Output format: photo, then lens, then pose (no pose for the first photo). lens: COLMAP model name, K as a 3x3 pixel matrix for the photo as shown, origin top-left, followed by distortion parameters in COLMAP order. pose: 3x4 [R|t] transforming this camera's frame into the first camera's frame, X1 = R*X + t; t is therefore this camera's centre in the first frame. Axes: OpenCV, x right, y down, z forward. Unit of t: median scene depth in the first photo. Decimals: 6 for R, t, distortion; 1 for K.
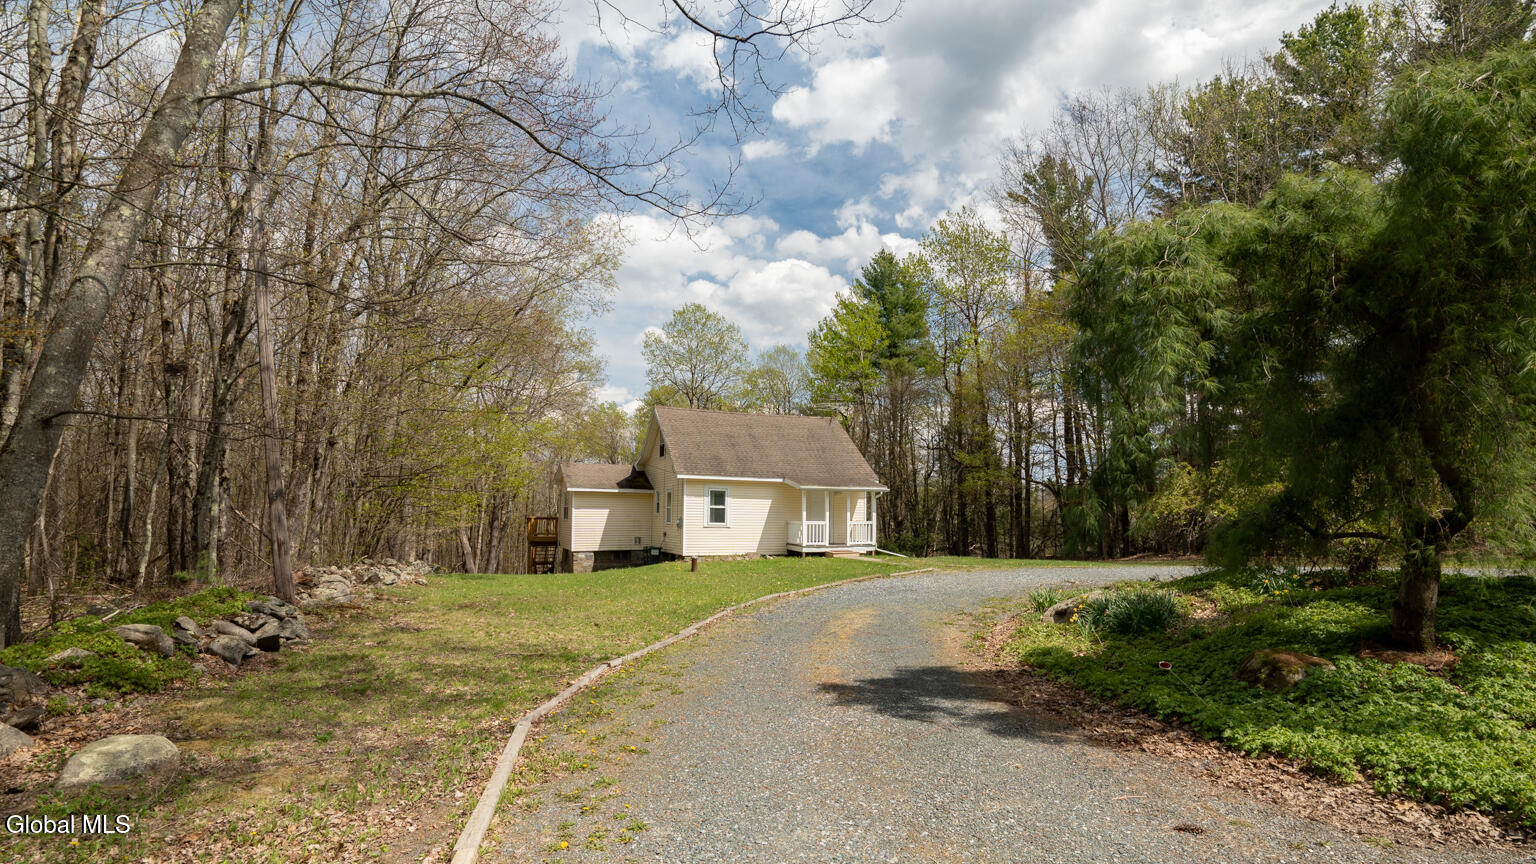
lens RADIAL K [[701.3, 0, 762.0], [0, 701.3, 473.7], [0, 0, 1]] dist [-0.014234, 0.000203]
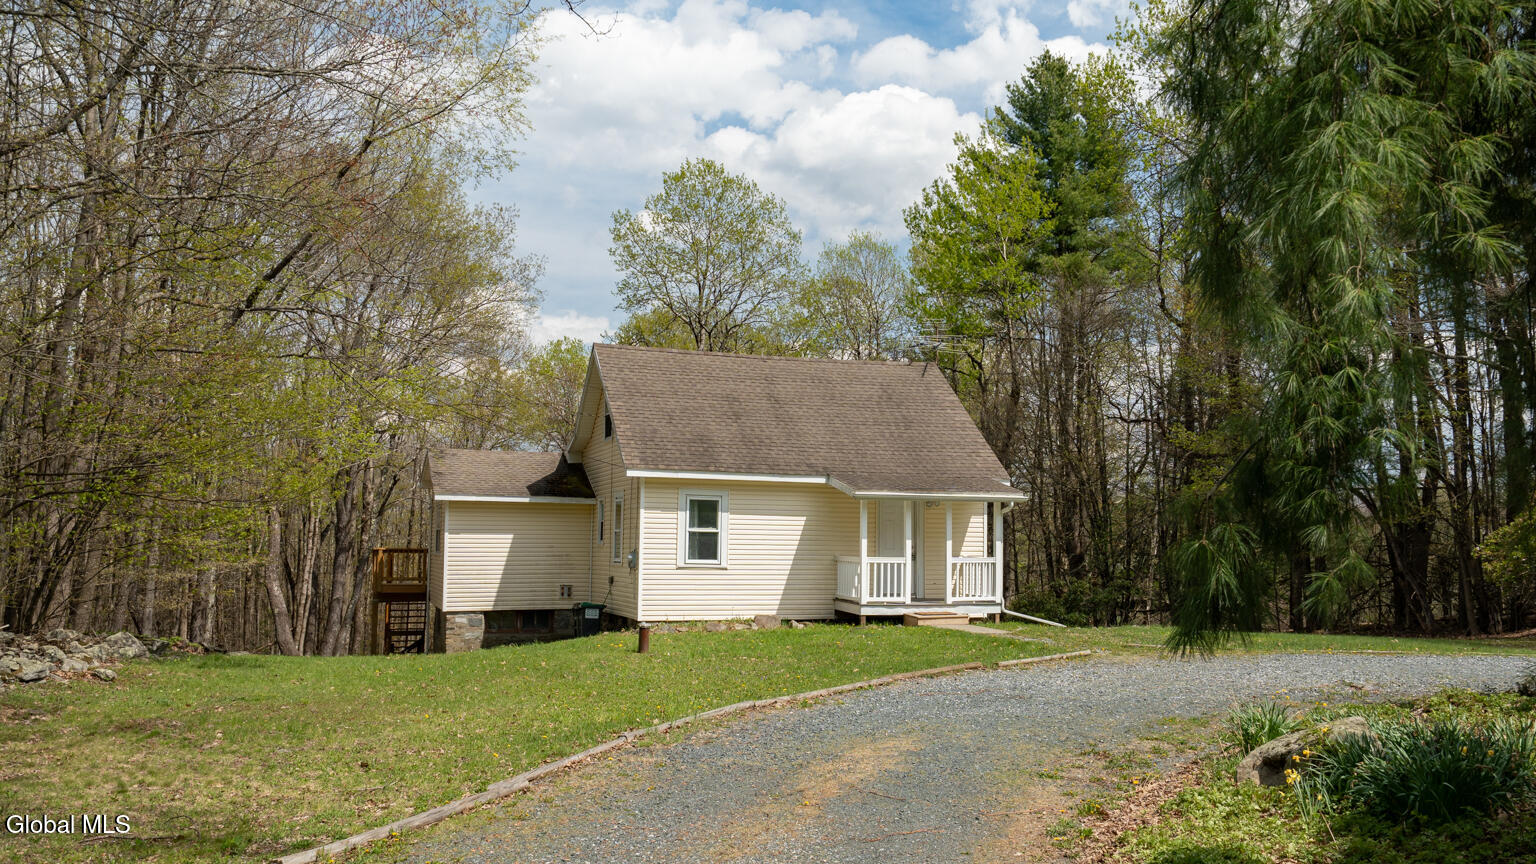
lens RADIAL K [[1253.1, 0, 775.2], [0, 1253.1, 471.6], [0, 0, 1]] dist [0.039383, 0.067242]
pose [[0.998242, -0.001276, -0.059253, 0.041706], [0.001403, 0.999997, 0.002104, 0.000504], [0.059250, -0.002184, 0.998241, 0.037897]]
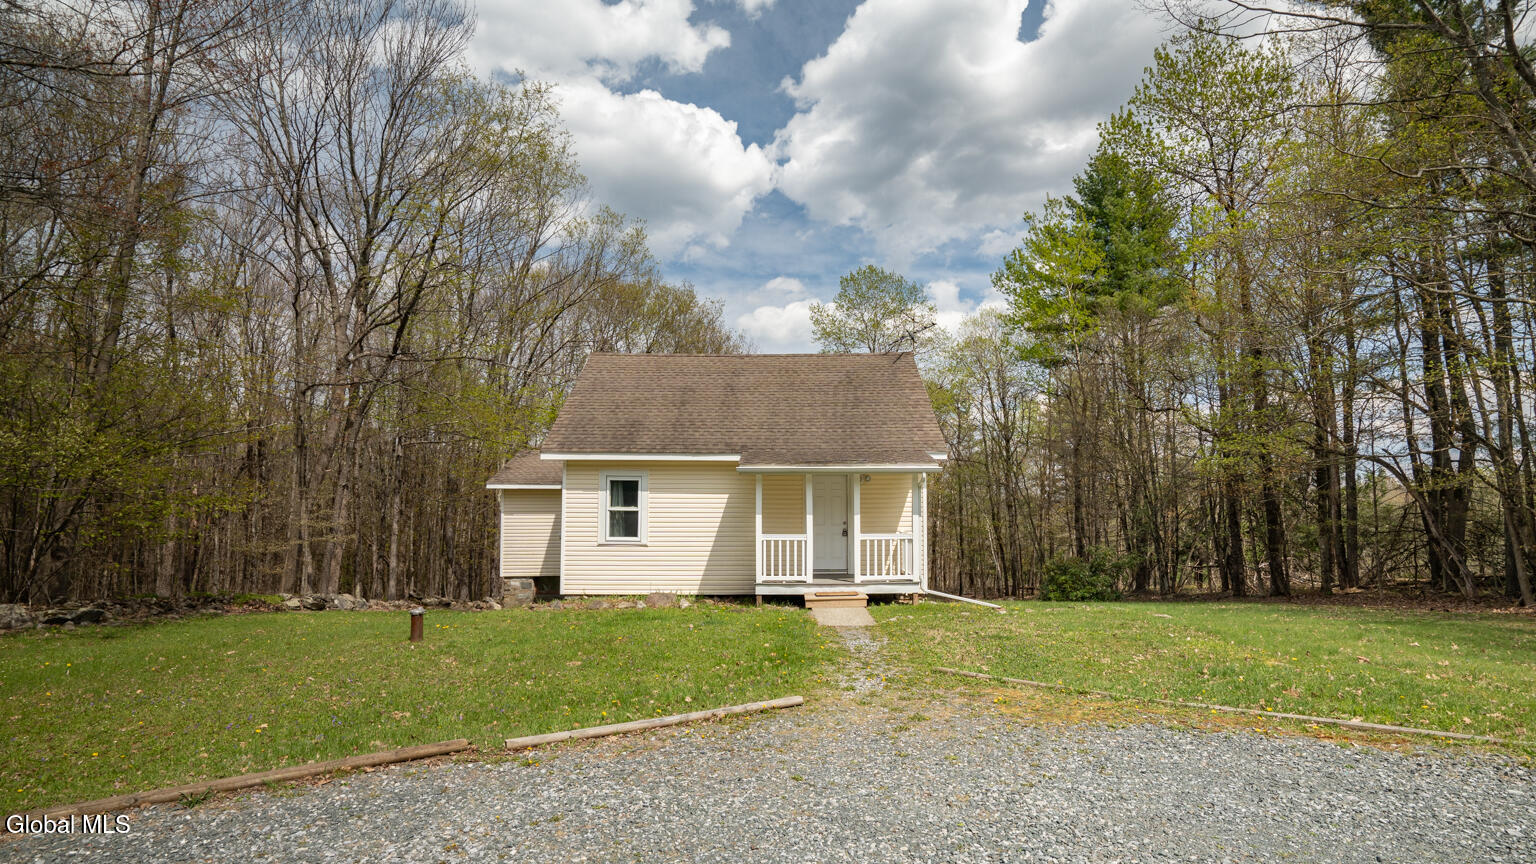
lens RADIAL K [[665.7, 0, 801.6], [0, 665.7, 479.0], [0, 0, 1]] dist [-0.013657, 0.000285]
pose [[0.932422, -0.030271, -0.360101, 0.225681], [0.030995, 0.999512, -0.003765, 0.025578], [0.360040, -0.007650, 0.932906, 0.472941]]
